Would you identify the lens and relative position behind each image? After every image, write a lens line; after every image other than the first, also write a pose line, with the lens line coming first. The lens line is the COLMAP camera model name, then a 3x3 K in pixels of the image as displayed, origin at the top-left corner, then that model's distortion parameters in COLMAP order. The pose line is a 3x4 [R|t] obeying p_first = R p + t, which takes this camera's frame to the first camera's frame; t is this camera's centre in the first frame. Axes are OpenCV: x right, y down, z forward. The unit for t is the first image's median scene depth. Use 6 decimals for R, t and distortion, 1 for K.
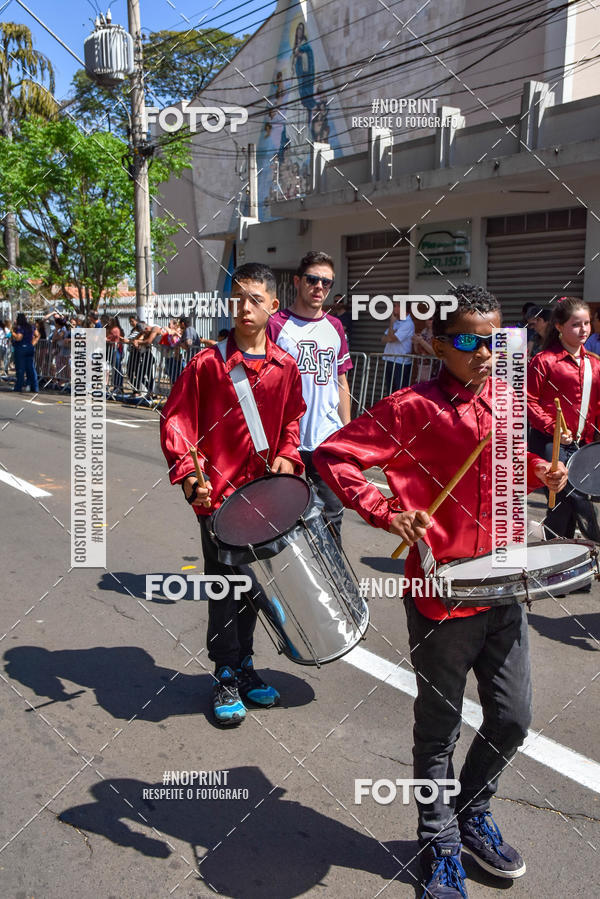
lens RADIAL K [[932.9, 0, 300.0], [0, 932.9, 449.5], [0, 0, 1]] dist [0.005645, 0.040876]
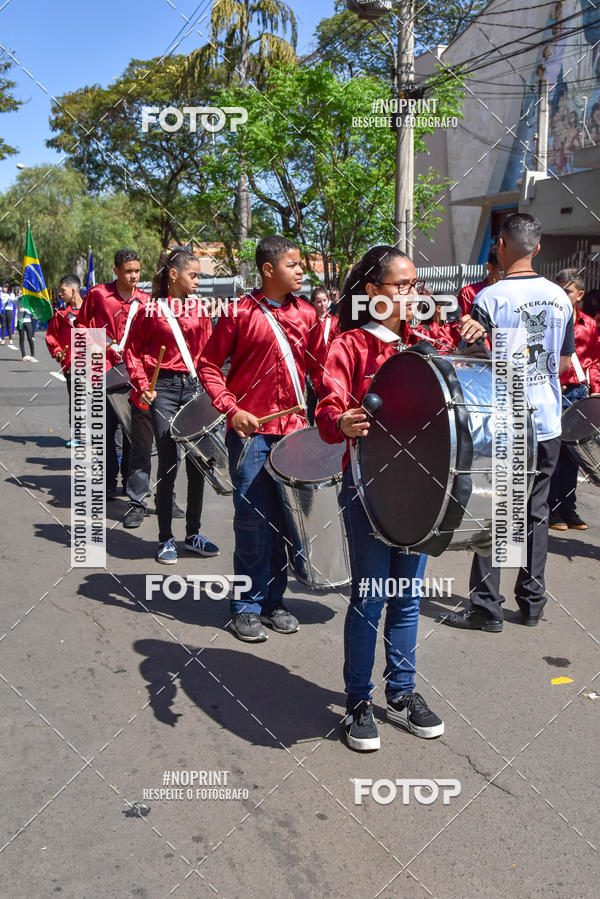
lens RADIAL K [[1038.4, 0, 299.7], [0, 1038.4, 473.5], [0, 0, 1]] dist [-0.004476, 0.033858]
pose [[0.971733, 0.044896, -0.231776, -0.032749], [-0.038190, 0.998714, 0.033343, -0.007884], [0.232975, -0.023549, 0.972198, 0.064378]]
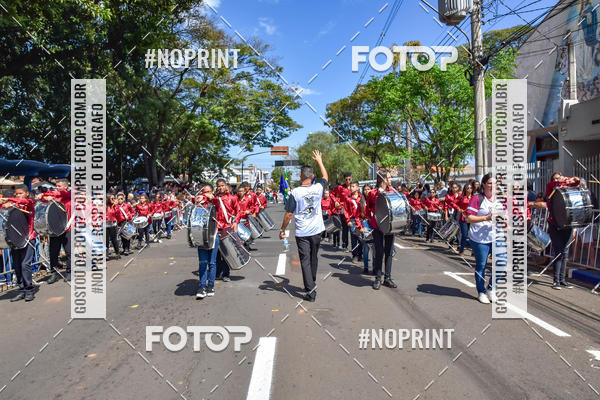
lens RADIAL K [[444.2, 0, 300.0], [0, 444.2, 200.0], [0, 0, 1]] dist [-0.055823, 0.004531]
pose [[0.848651, -0.009441, -0.528870, -0.054188], [-0.046322, 0.994673, -0.092087, -0.047224], [0.526922, 0.102648, 0.843692, 0.335394]]
